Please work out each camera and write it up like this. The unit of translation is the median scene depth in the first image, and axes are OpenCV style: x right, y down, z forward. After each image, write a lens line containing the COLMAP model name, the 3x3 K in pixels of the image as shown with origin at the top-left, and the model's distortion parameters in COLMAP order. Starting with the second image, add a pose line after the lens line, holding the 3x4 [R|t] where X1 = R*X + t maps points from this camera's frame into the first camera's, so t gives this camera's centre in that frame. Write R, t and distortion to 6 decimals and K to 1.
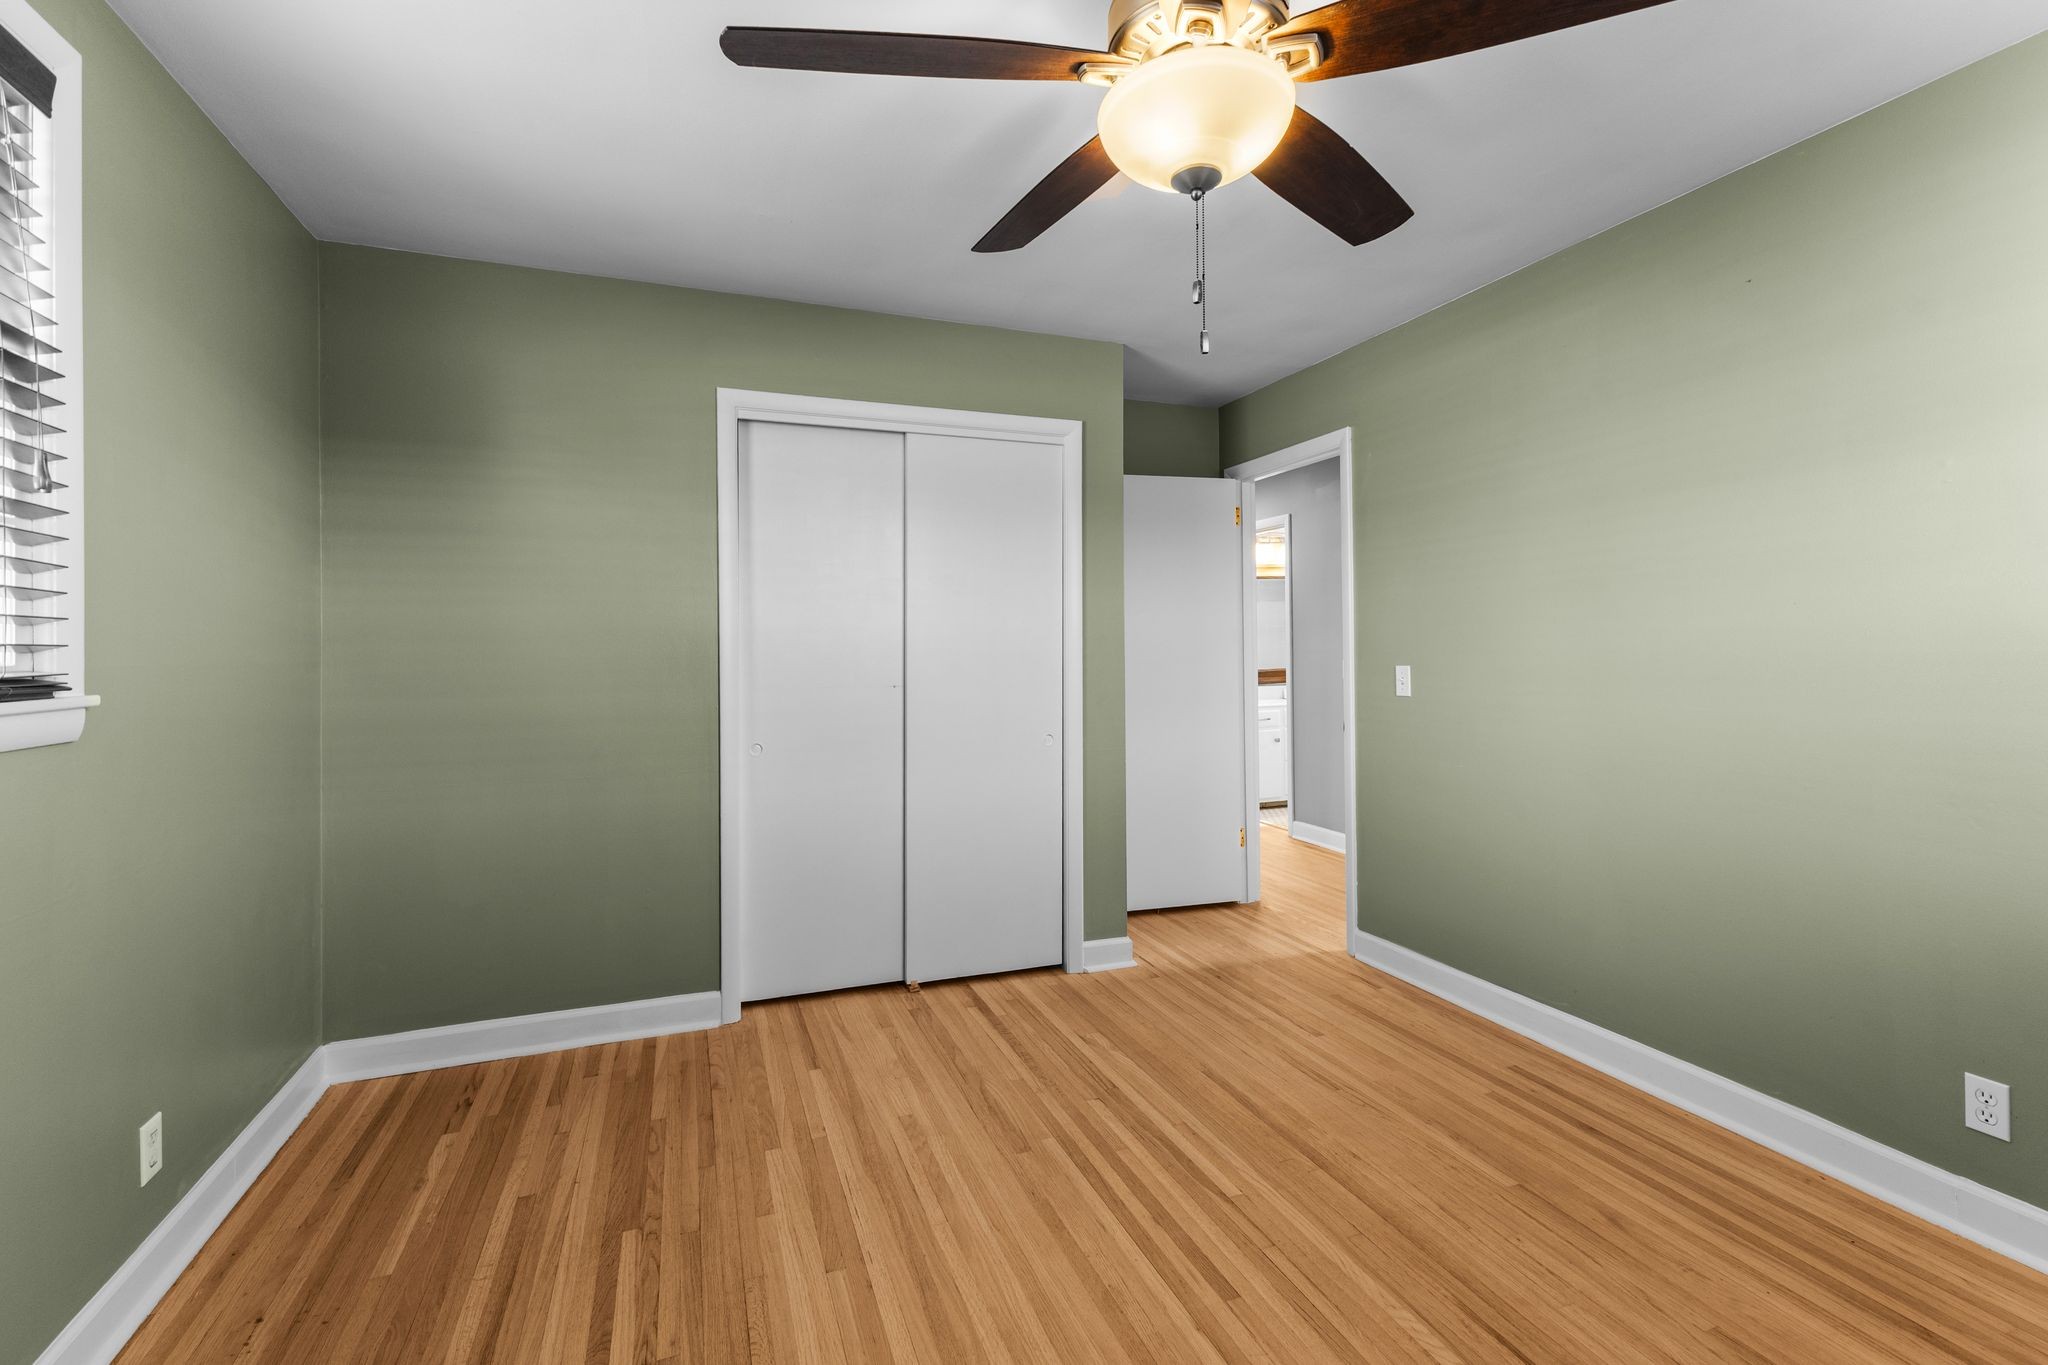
lens RADIAL K [[892.6, 0, 1031.2], [0, 892.6, 673.2], [0, 0, 1]] dist [0.012633, -0.000095]
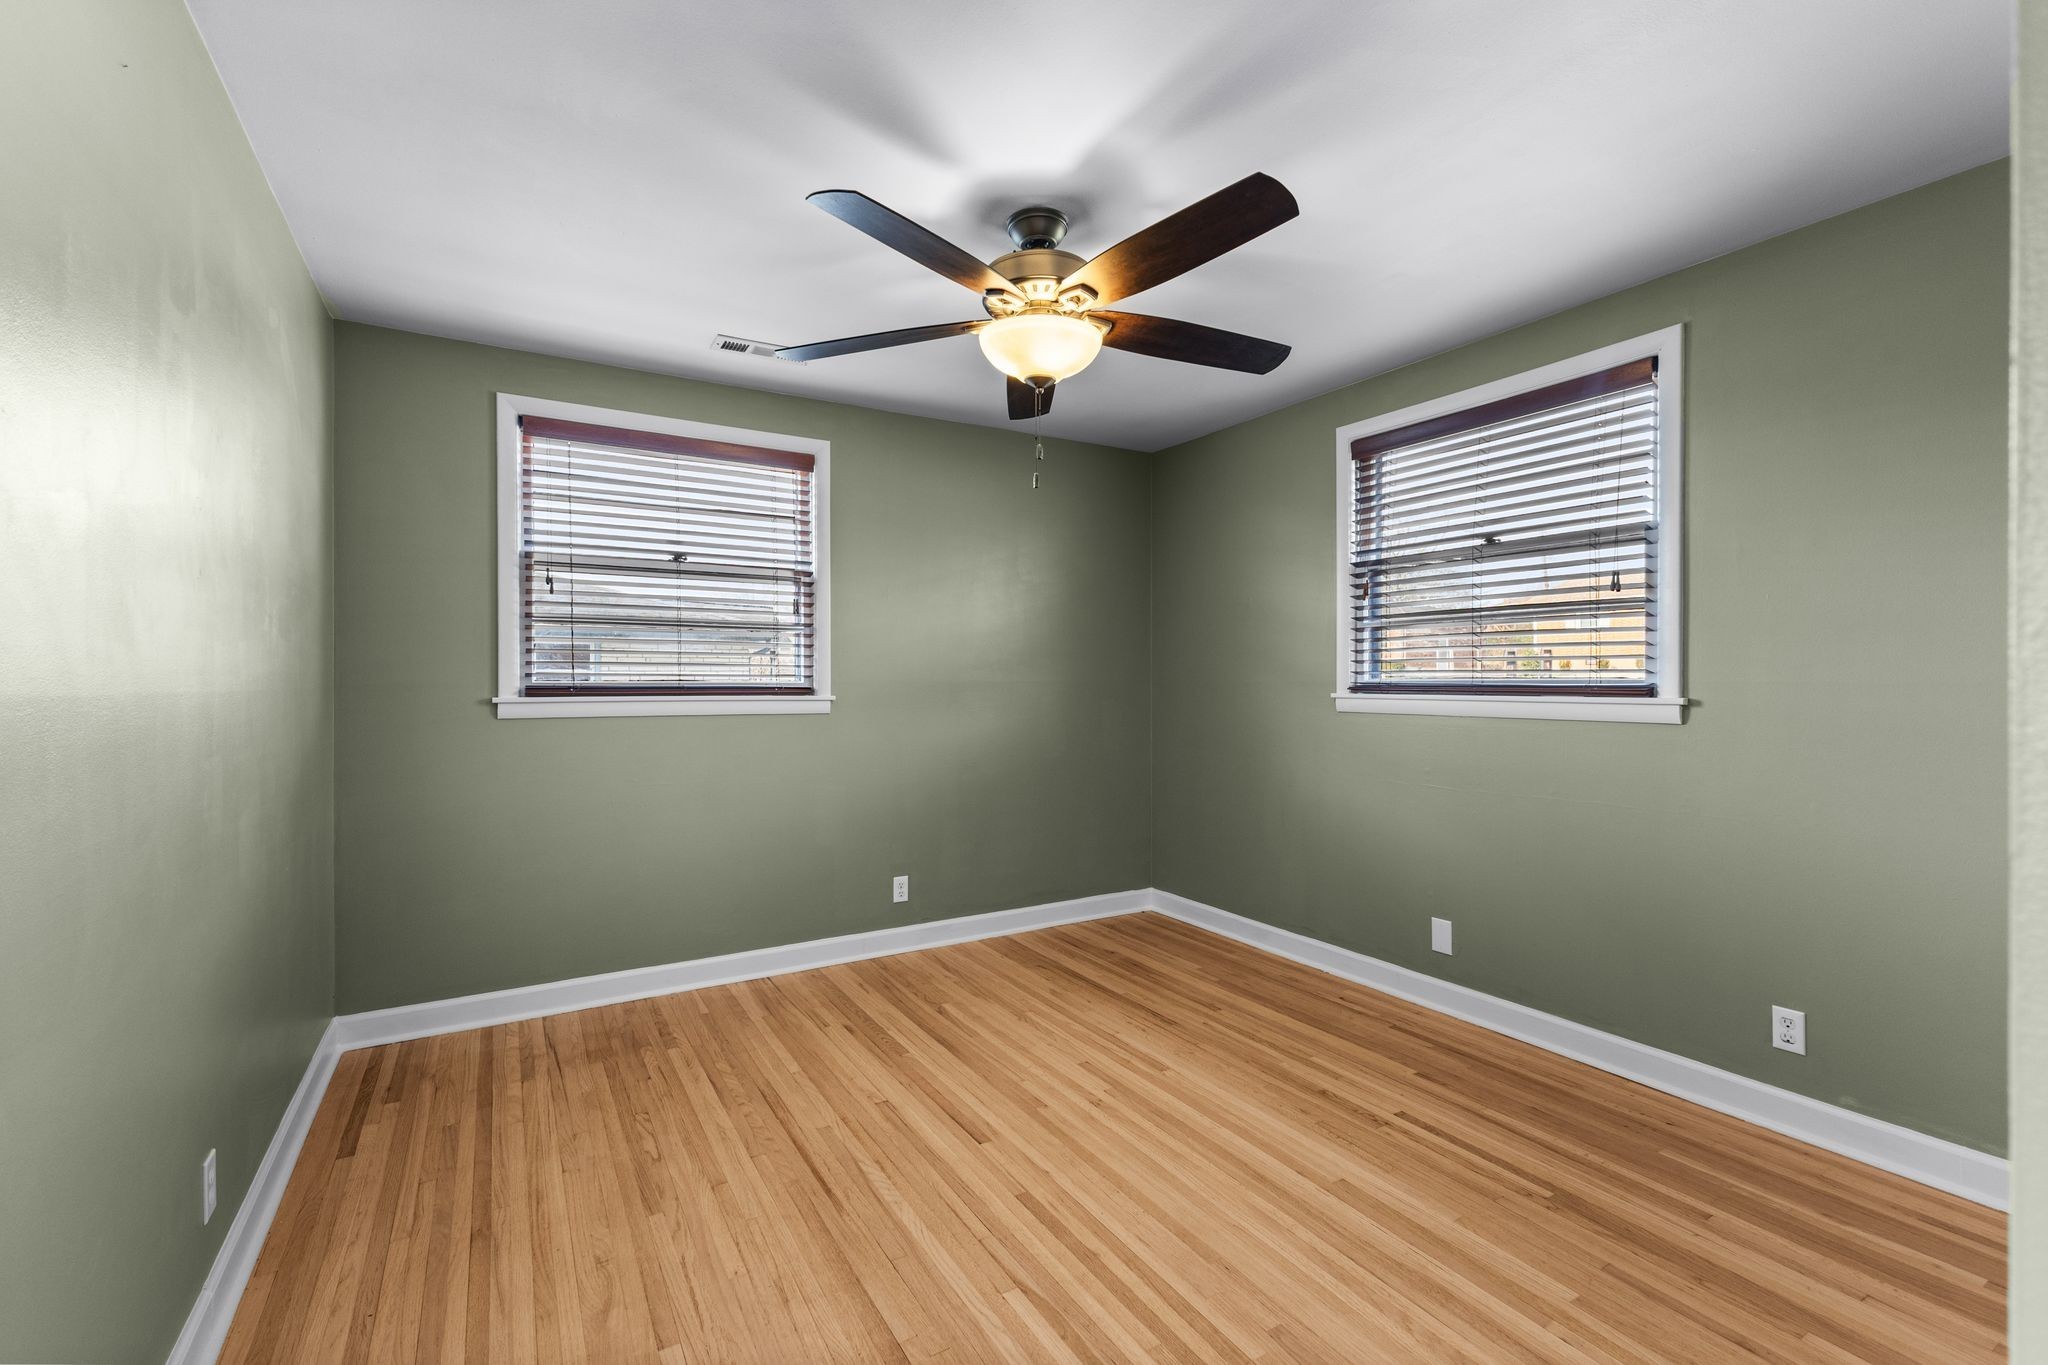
lens RADIAL K [[892.6, 0, 1031.2], [0, 892.6, 673.2], [0, 0, 1]] dist [0.012633, -0.000095]
pose [[-0.982796, 0.009714, -0.184439, 0.386463], [0.006284, 0.999796, 0.019173, -0.051207], [0.184587, 0.017685, -0.982657, 1.974988]]
